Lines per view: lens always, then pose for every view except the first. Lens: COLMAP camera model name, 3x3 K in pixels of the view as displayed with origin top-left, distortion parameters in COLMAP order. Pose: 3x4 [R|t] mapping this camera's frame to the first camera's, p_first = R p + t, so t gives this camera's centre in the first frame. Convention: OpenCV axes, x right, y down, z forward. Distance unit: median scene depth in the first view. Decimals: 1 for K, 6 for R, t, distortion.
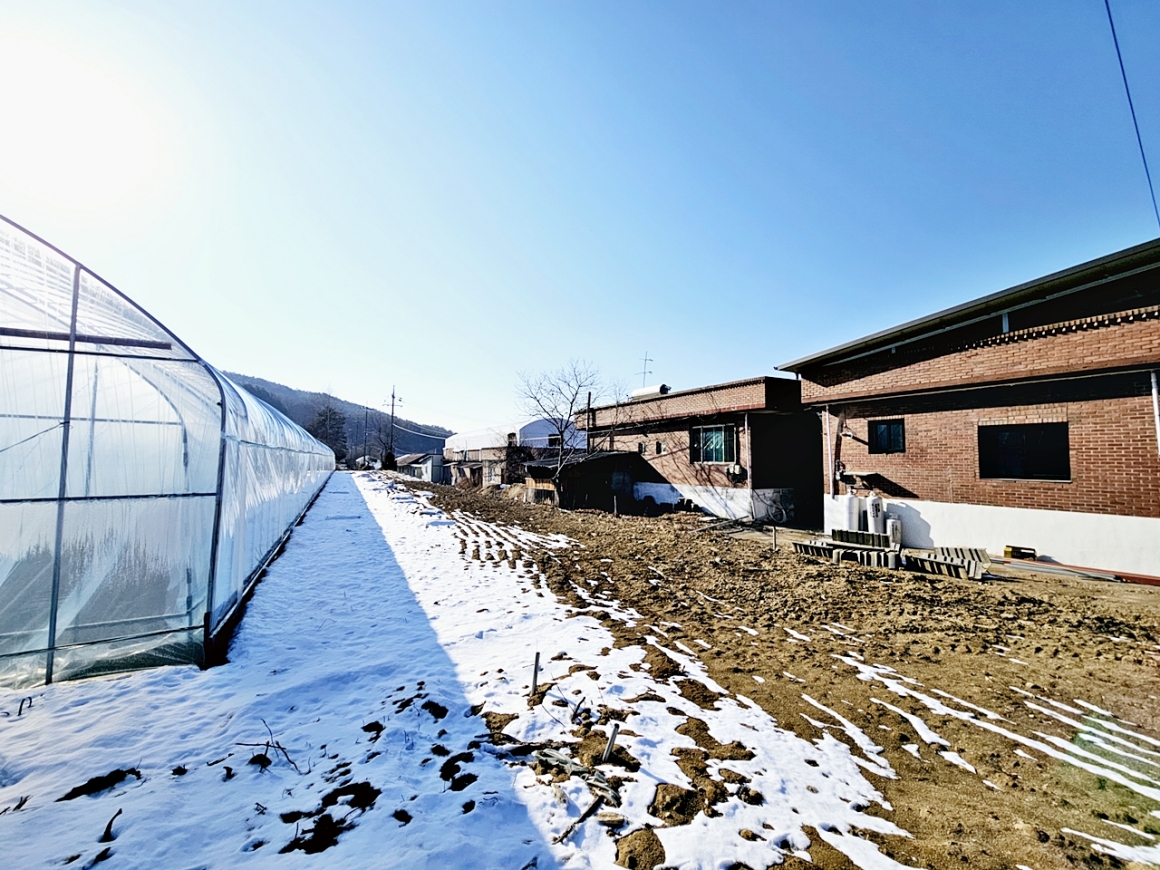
lens RADIAL K [[470.4, 0, 577.7], [0, 470.4, 435.8], [0, 0, 1]] dist [-0.000057, 0.001039]
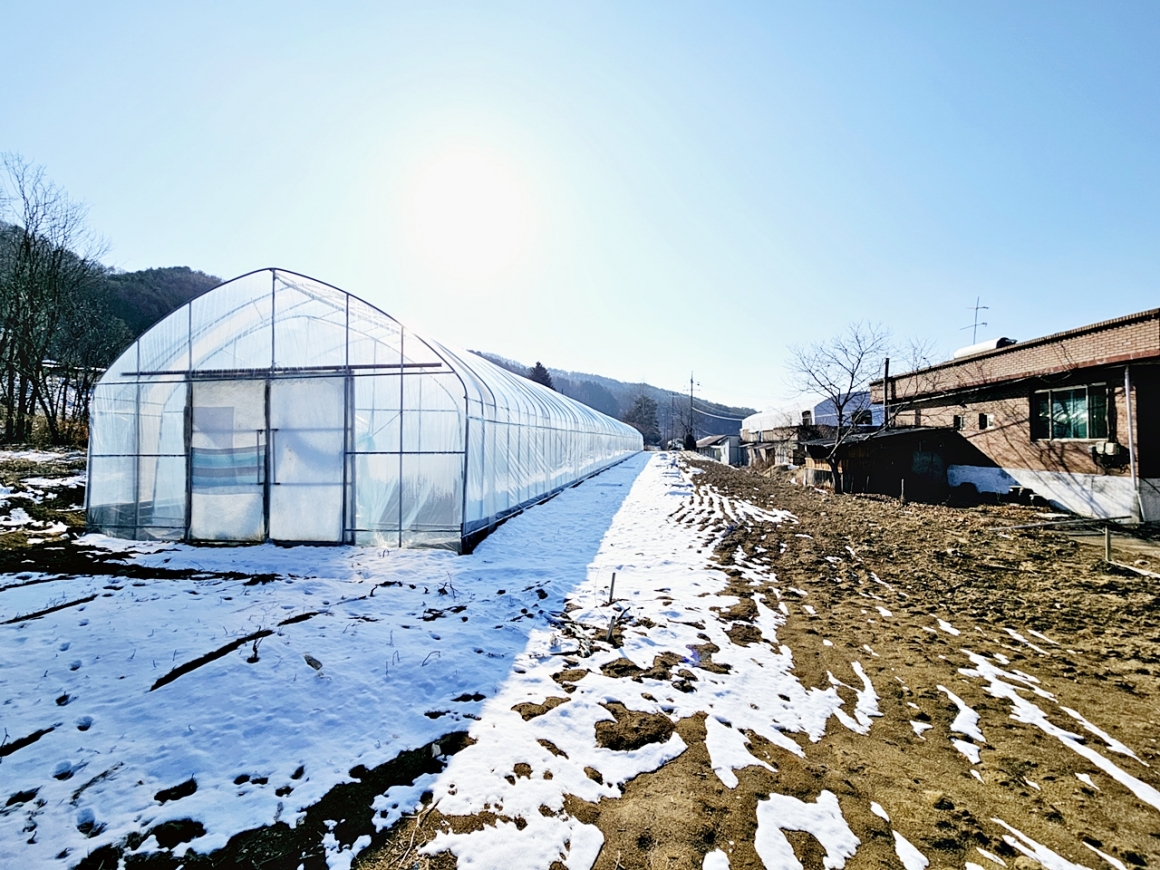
lens RADIAL K [[470.4, 0, 582.1], [0, 470.4, 434.0], [0, 0, 1]] dist [-0.000057, 0.001039]
pose [[0.808376, -0.013288, -0.588516, 0.195273], [0.033289, 0.999177, 0.023165, 0.013229], [0.587724, -0.038318, 0.808153, -0.030611]]
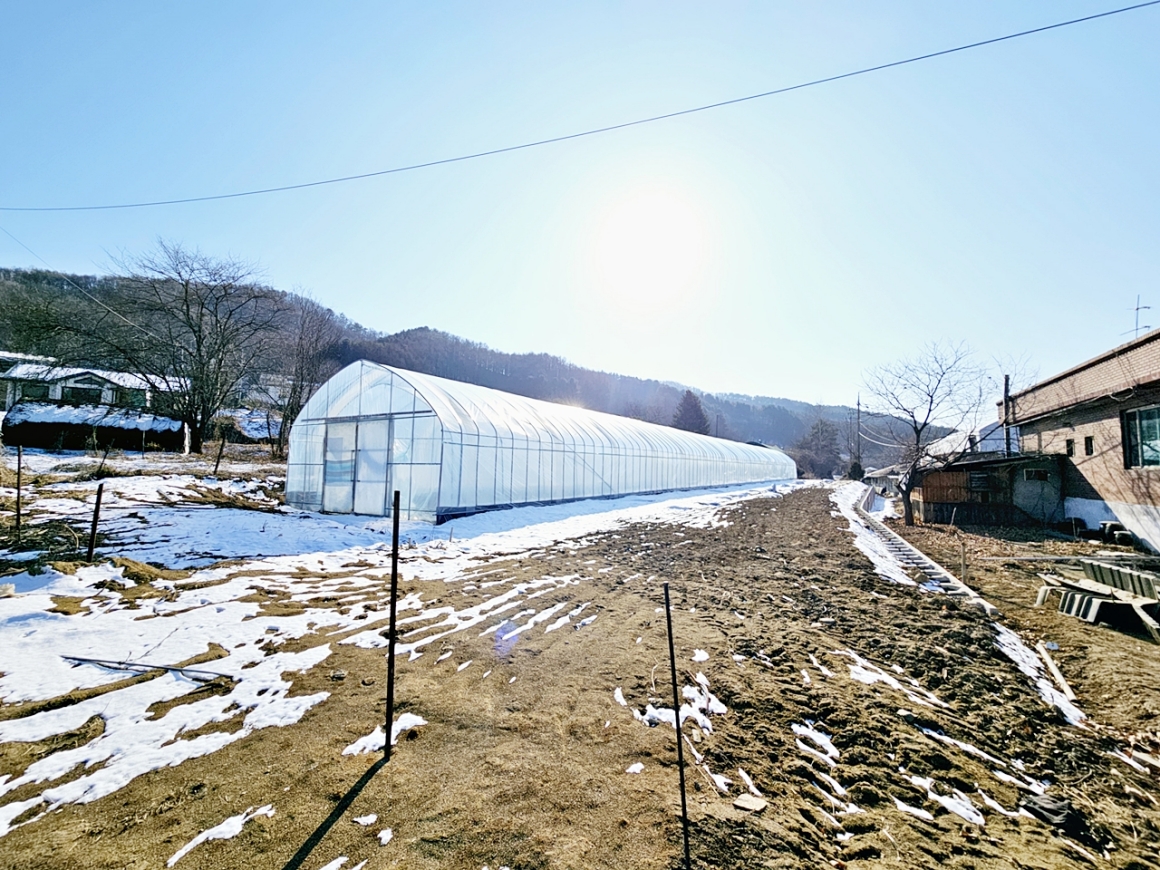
lens RADIAL K [[470.4, 0, 583.3], [0, 470.4, 435.2], [0, 0, 1]] dist [-0.000057, 0.001039]
pose [[0.536750, -0.052889, -0.842082, 0.722140], [0.029629, 0.998599, -0.043834, 0.037806], [0.843221, -0.001422, 0.537565, 0.088875]]
